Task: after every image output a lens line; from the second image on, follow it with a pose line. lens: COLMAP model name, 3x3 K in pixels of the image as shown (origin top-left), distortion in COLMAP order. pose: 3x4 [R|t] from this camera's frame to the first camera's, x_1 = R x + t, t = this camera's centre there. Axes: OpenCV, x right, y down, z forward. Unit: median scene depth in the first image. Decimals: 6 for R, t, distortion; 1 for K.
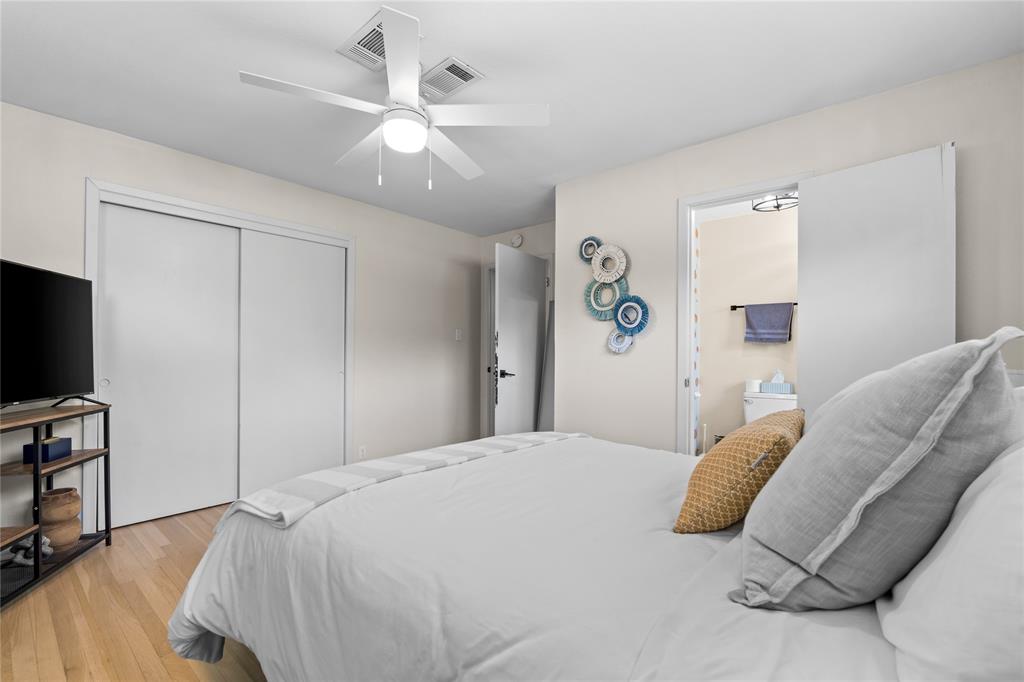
lens RADIAL K [[453.2, 0, 508.4], [0, 453.2, 358.0], [0, 0, 1]] dist [-0.001984, 0.000838]
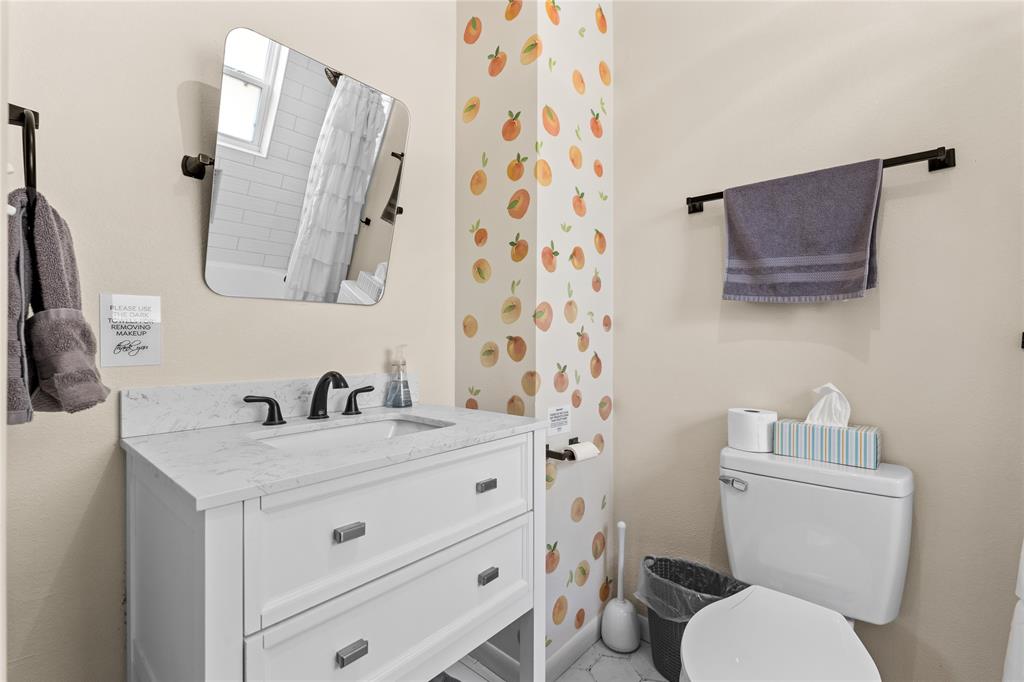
lens RADIAL K [[453.2, 0, 510.1], [0, 453.2, 342.9], [0, 0, 1]] dist [-0.001984, 0.000838]
pose [[0.999946, -0.000860, -0.010358, 0.374584], [0.000829, 0.999995, -0.002936, -0.001090], [0.010361, 0.002928, 0.999942, 0.677325]]
